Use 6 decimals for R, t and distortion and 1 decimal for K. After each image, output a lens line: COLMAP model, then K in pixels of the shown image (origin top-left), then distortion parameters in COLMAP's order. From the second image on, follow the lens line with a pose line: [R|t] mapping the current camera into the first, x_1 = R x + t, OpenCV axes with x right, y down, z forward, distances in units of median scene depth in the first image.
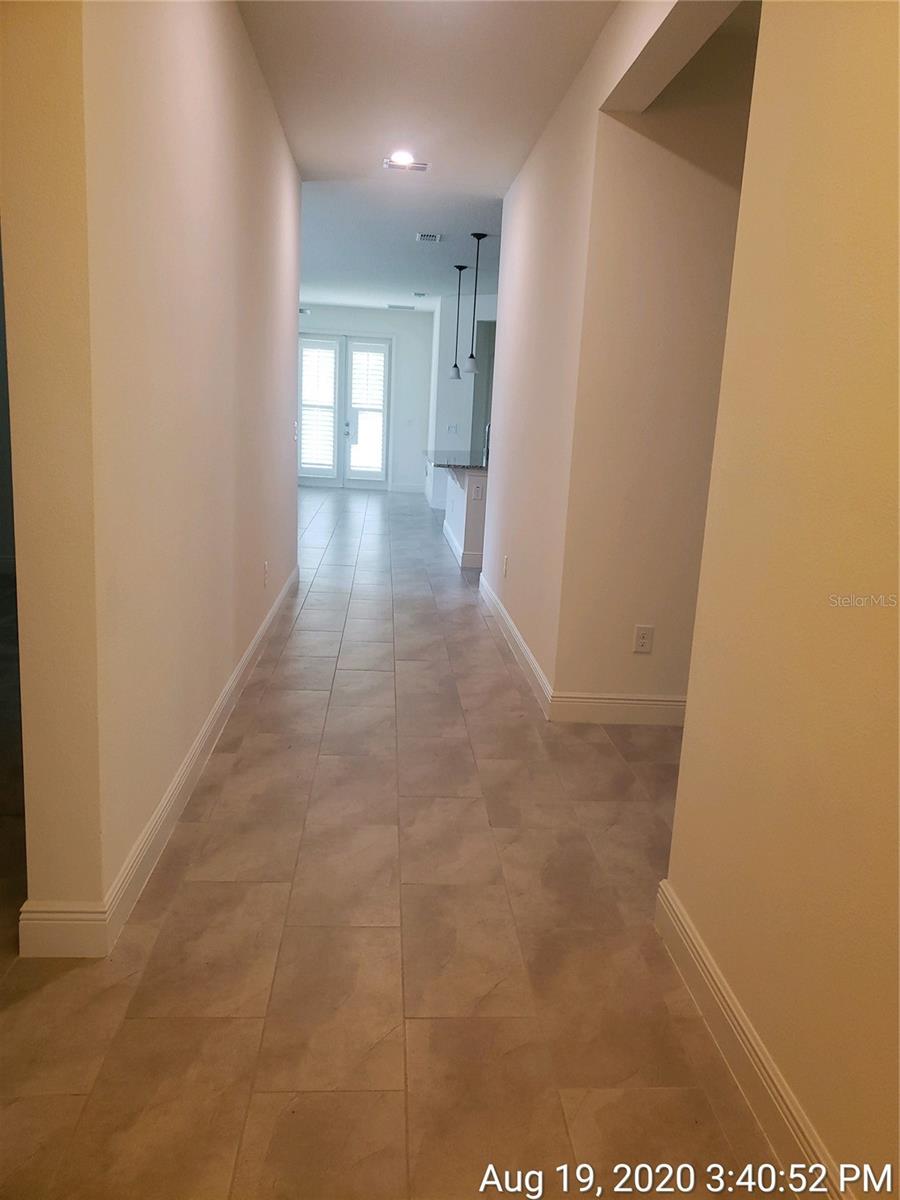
lens RADIAL K [[960.3, 0, 453.4], [0, 960.3, 627.9], [0, 0, 1]] dist [0.003679, -0.001109]
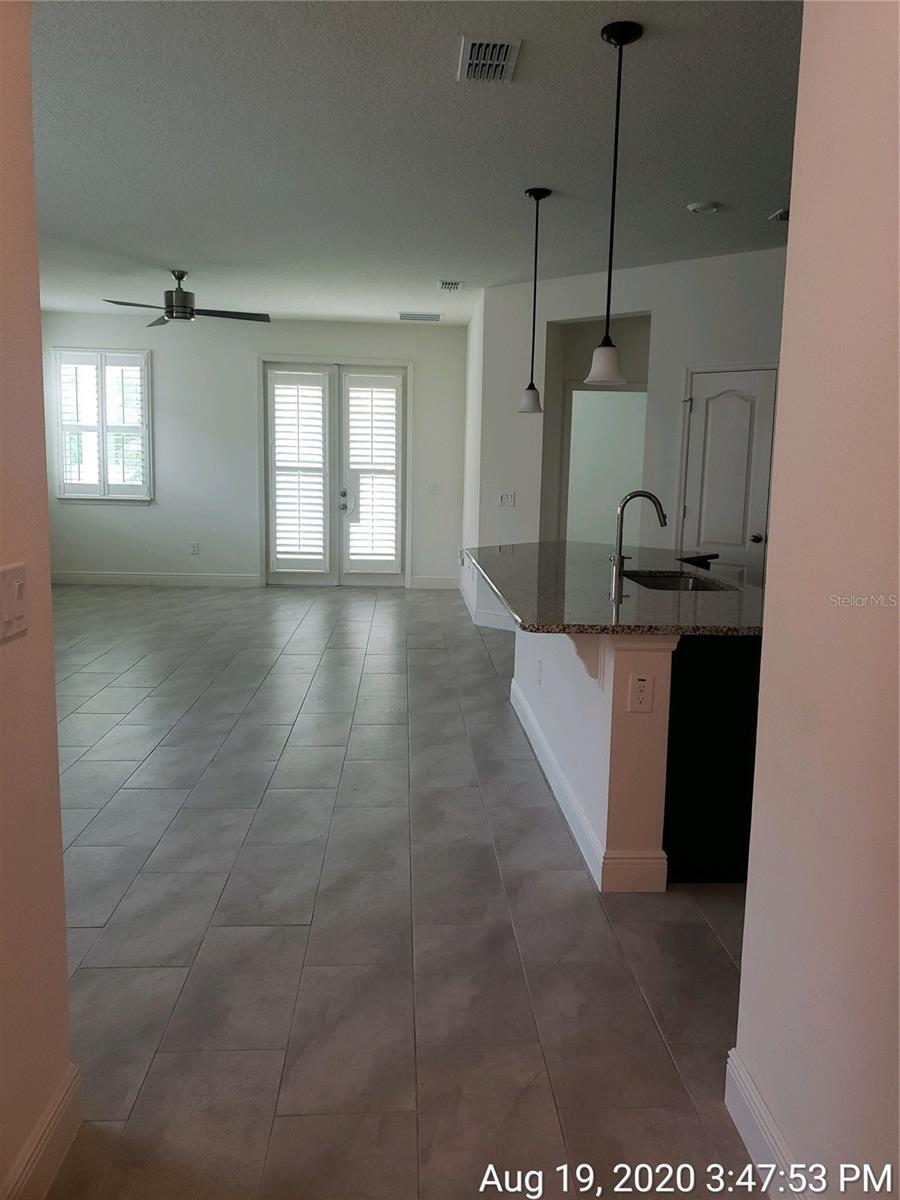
lens RADIAL K [[921.5, 0, 450.0], [0, 921.5, 600.0], [0, 0, 1]] dist [0.002293, -0.003876]
pose [[0.999380, -0.026586, -0.023089, -0.022798], [0.024745, 0.996750, -0.076661, -0.086690], [0.025052, 0.076042, 0.996790, 0.364621]]
